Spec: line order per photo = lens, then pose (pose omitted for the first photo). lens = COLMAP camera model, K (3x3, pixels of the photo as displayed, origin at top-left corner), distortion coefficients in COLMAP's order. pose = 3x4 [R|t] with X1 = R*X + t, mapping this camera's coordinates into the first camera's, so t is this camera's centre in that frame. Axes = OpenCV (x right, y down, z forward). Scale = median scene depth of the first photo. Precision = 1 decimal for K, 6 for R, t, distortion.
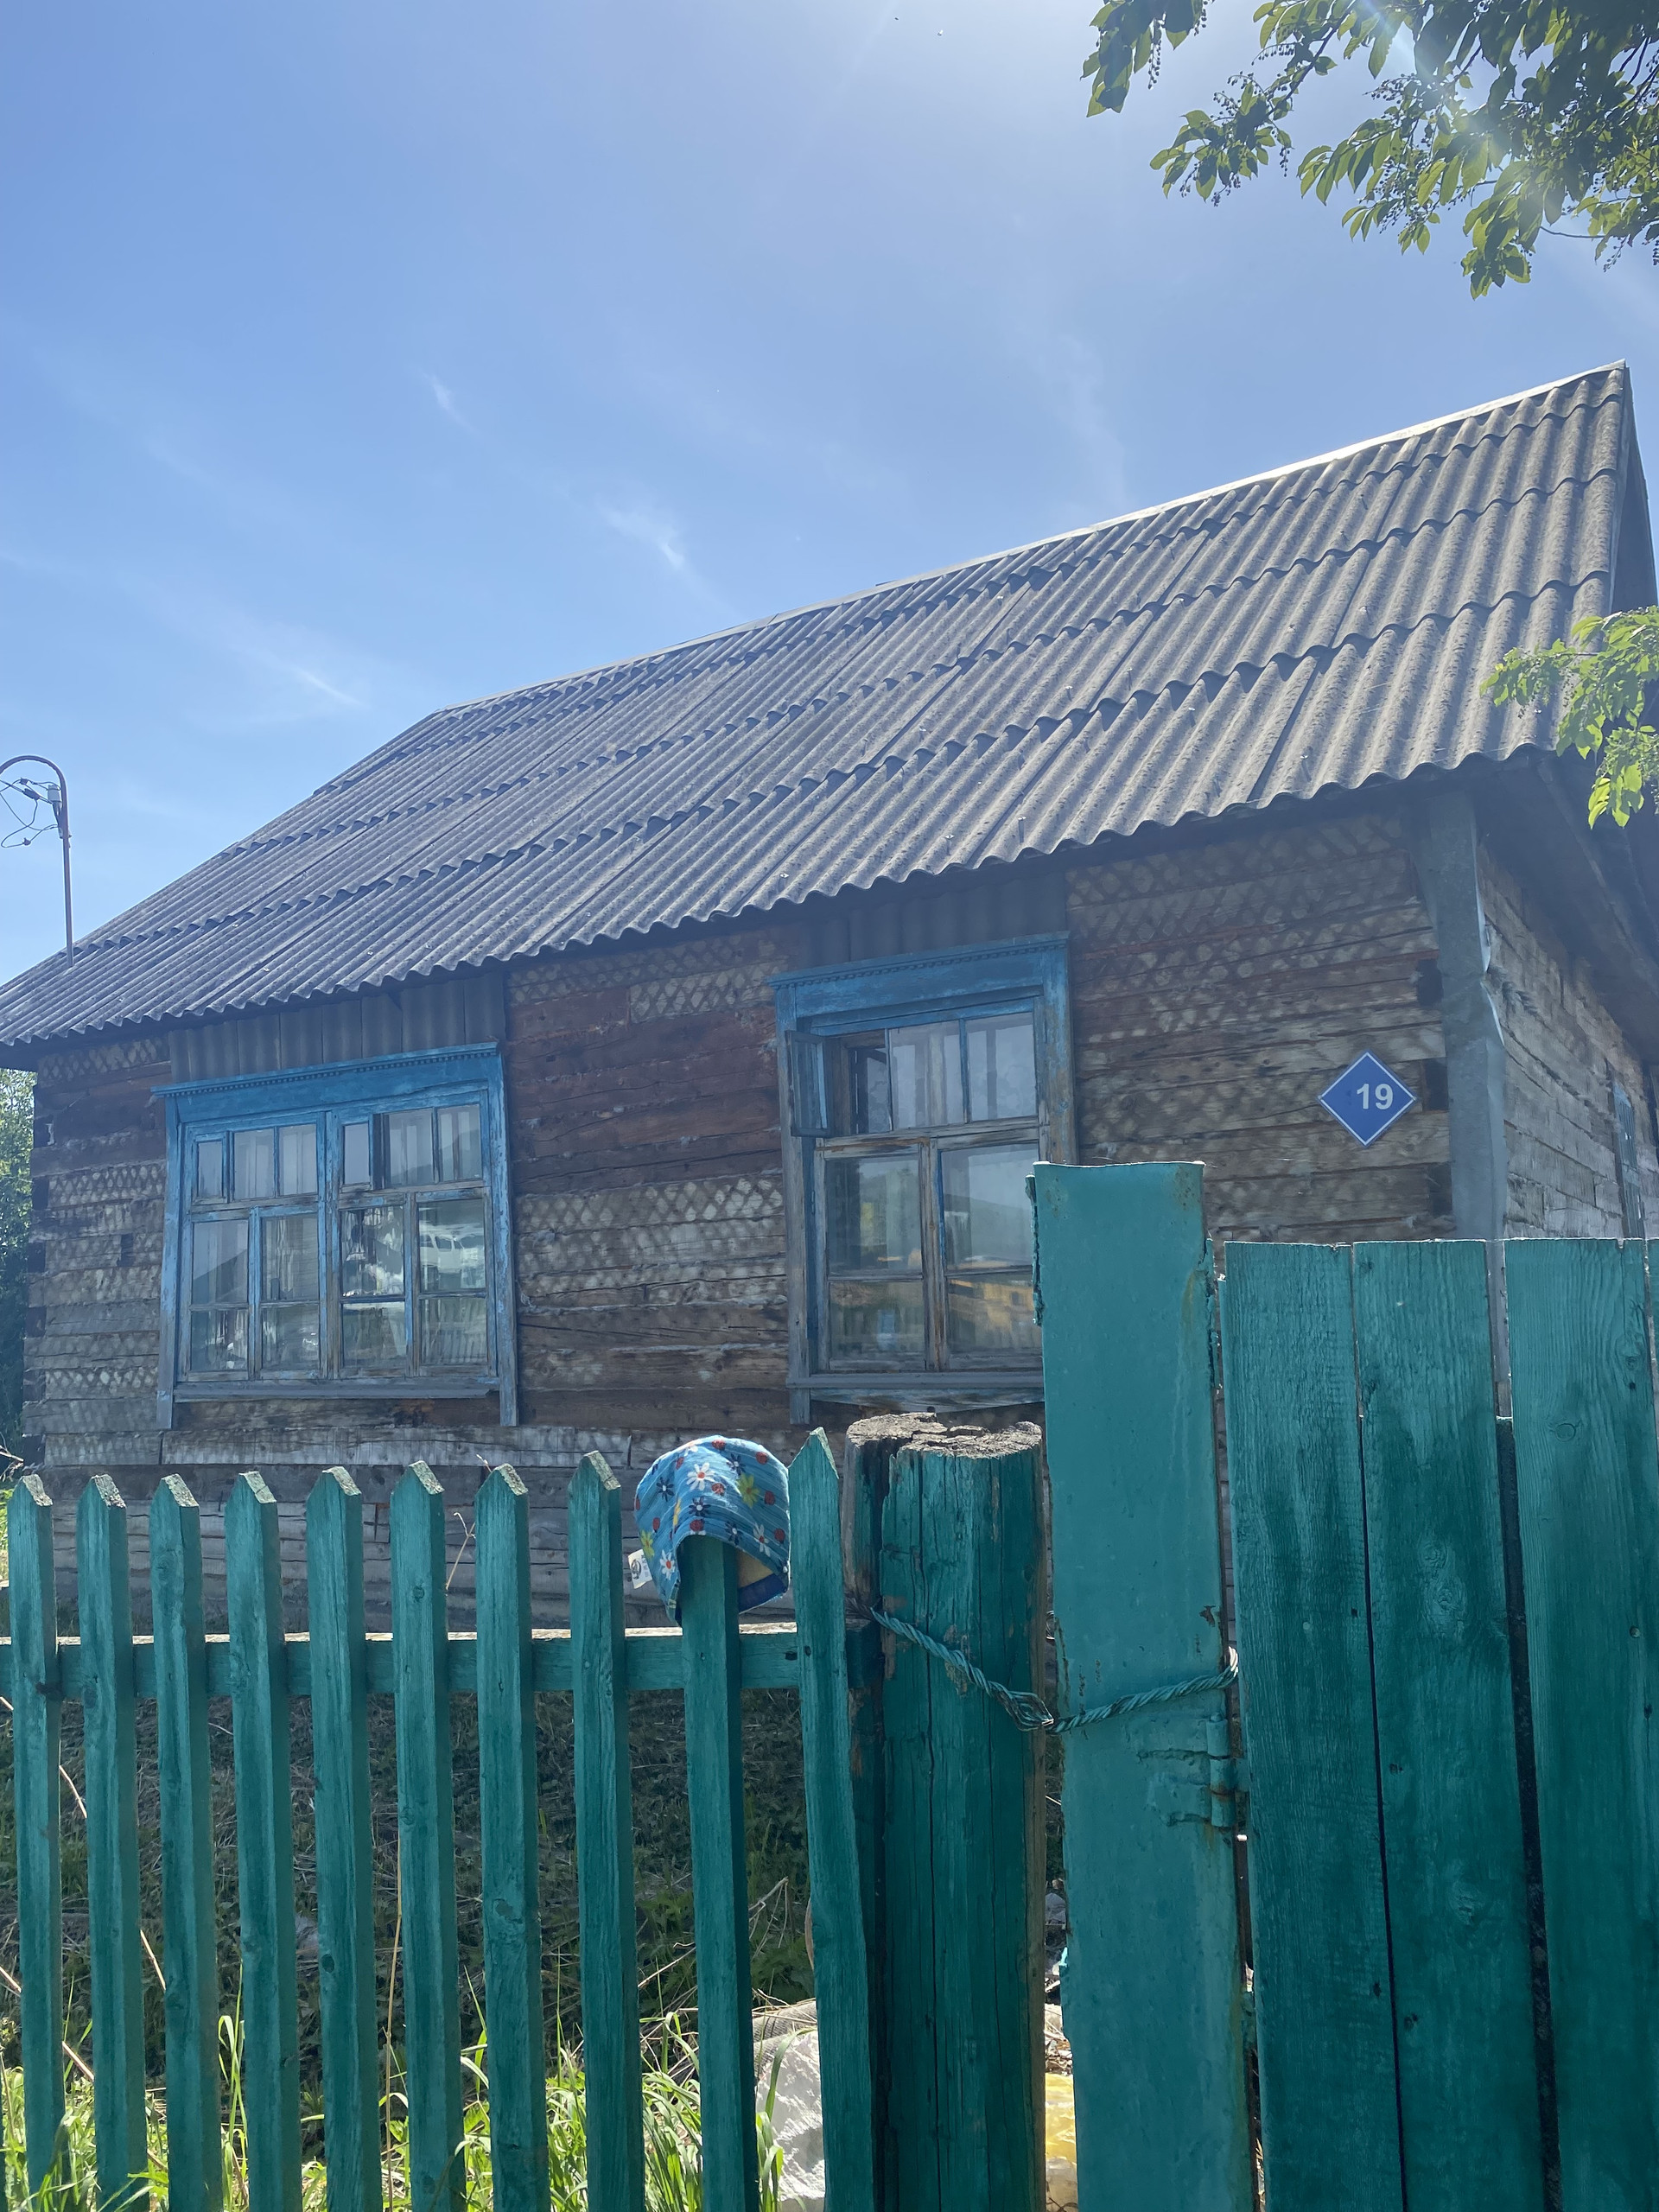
lens RADIAL K [[1706.6, 0, 834.6], [0, 1706.6, 1072.2], [0, 0, 1]] dist [0.103580, -0.001220]
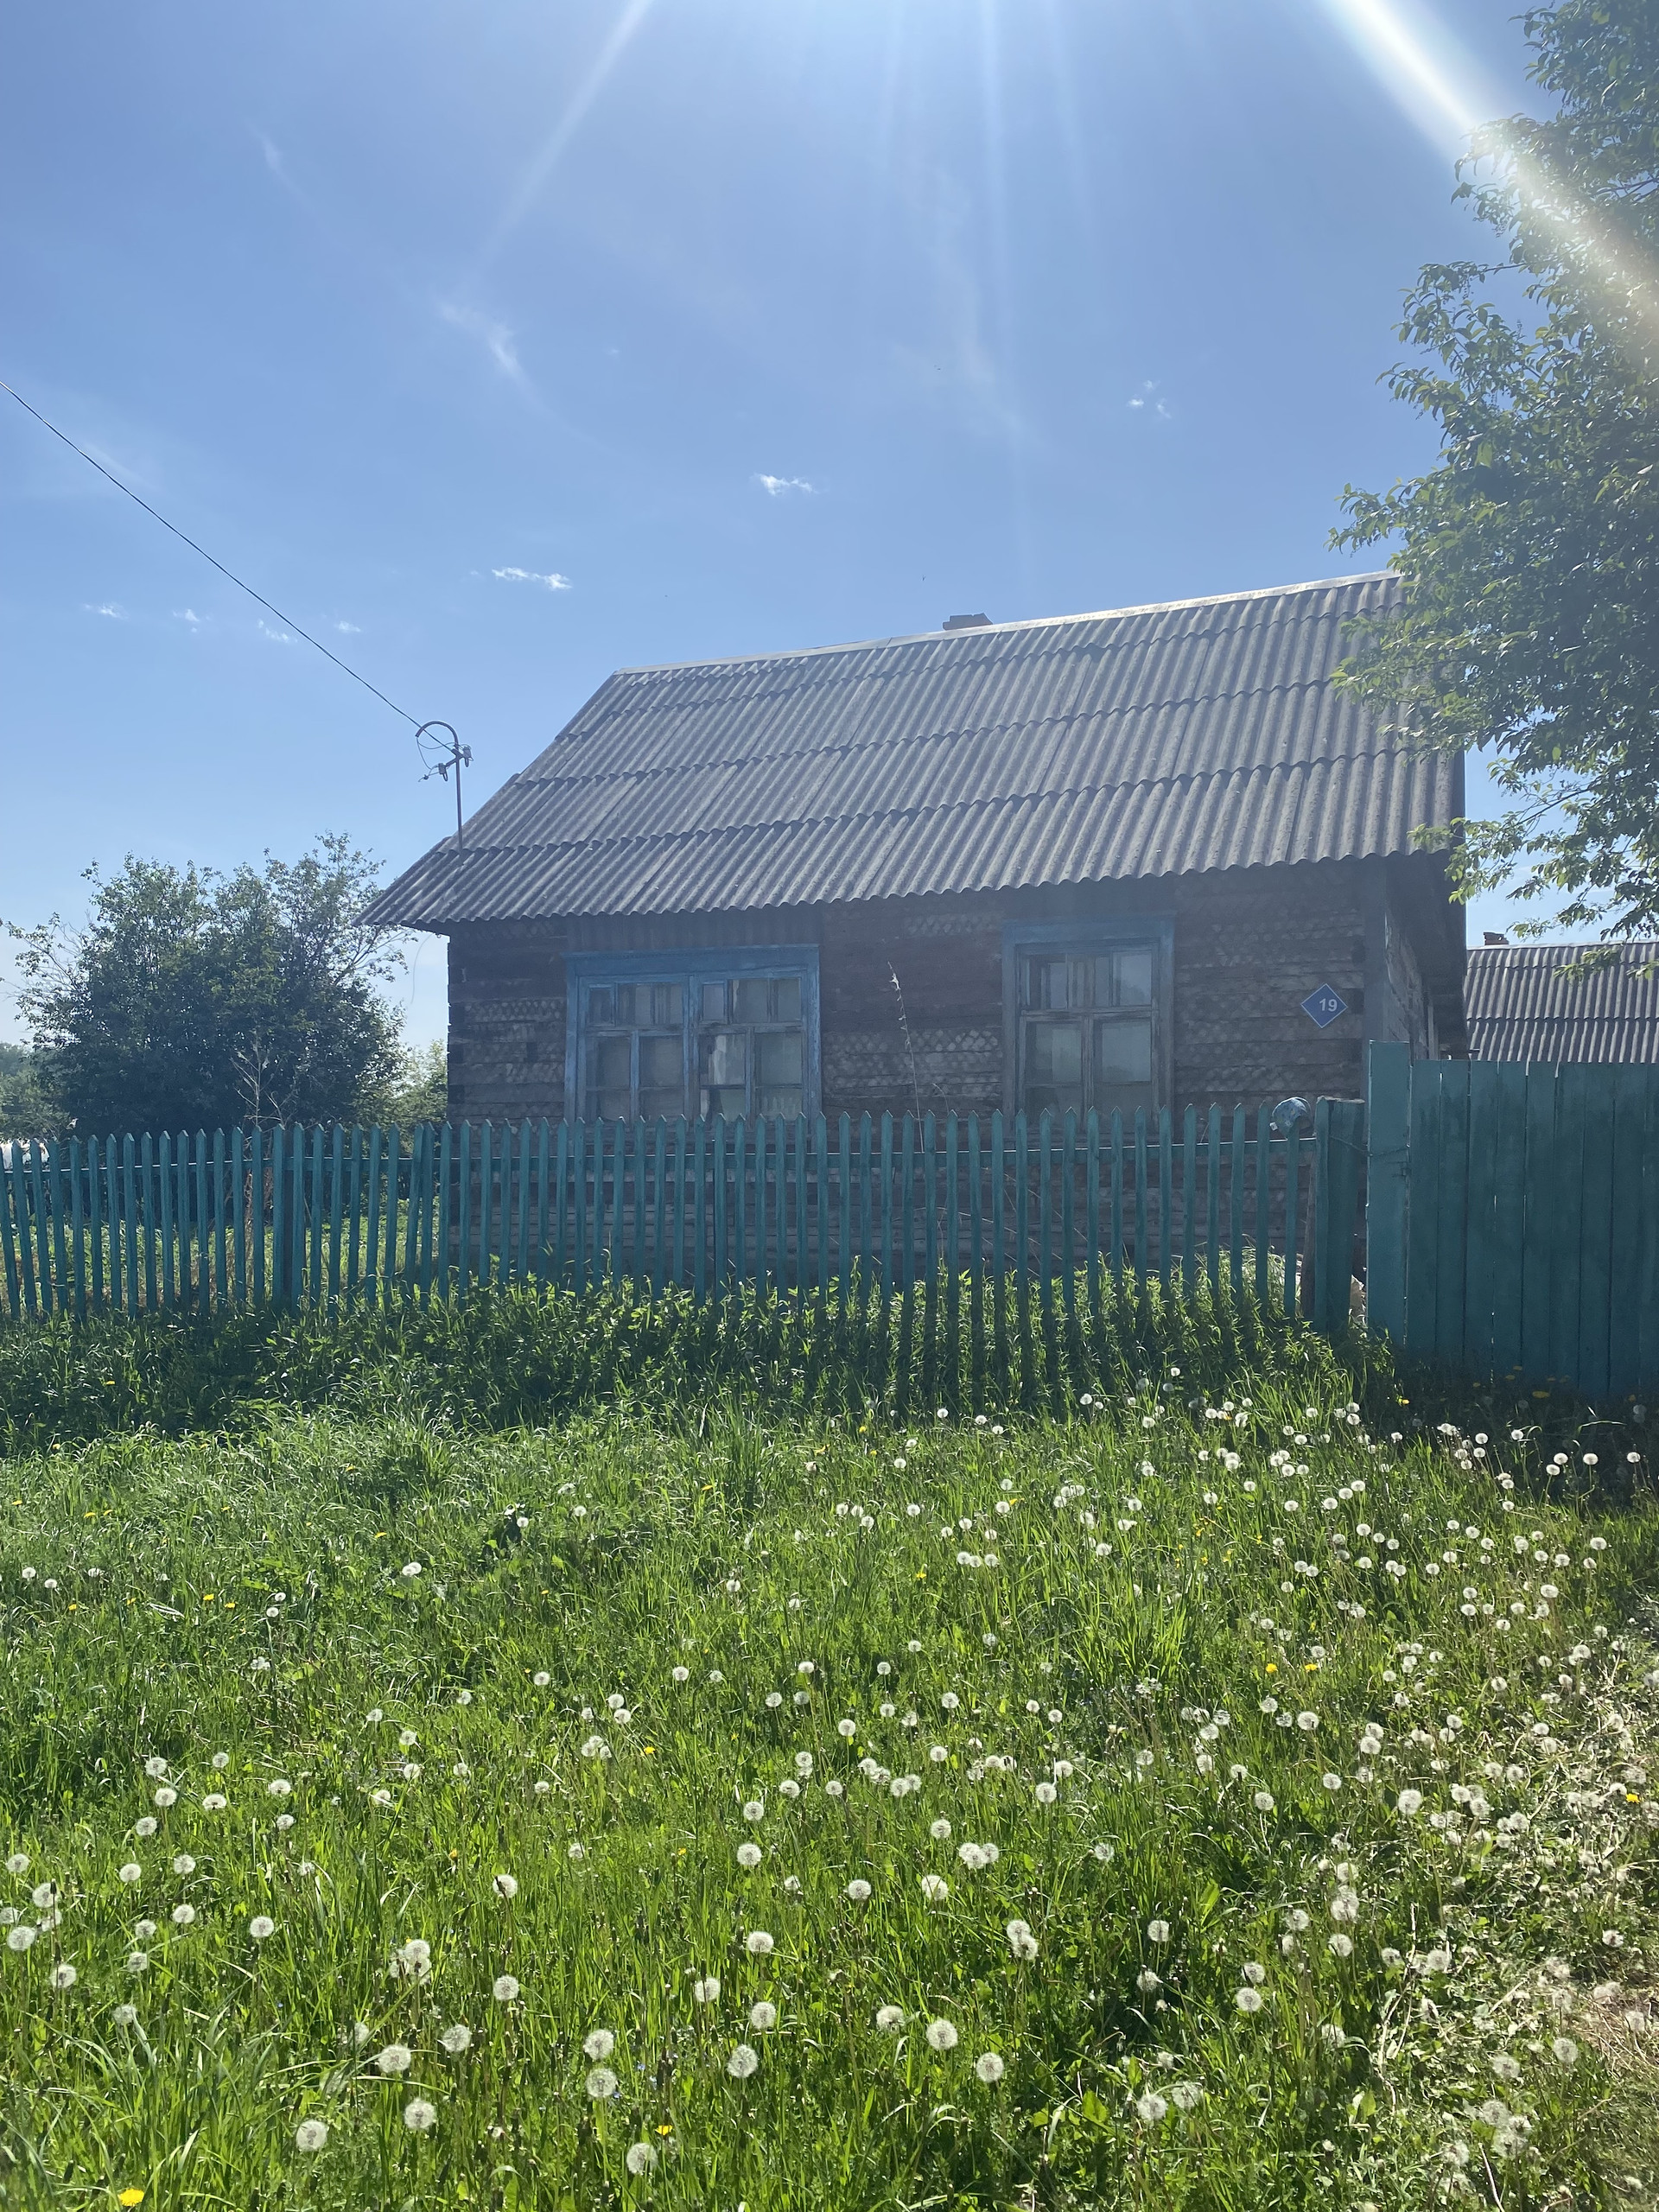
lens RADIAL K [[1661.0, 0, 829.5], [0, 1661.0, 1106.0], [0, 0, 1]] dist [0.029589, -0.058222]
pose [[0.990536, 0.041253, 0.130904, -0.436178], [-0.055483, 0.992711, 0.106987, -0.037536], [-0.125537, -0.113237, 0.985605, -0.739202]]
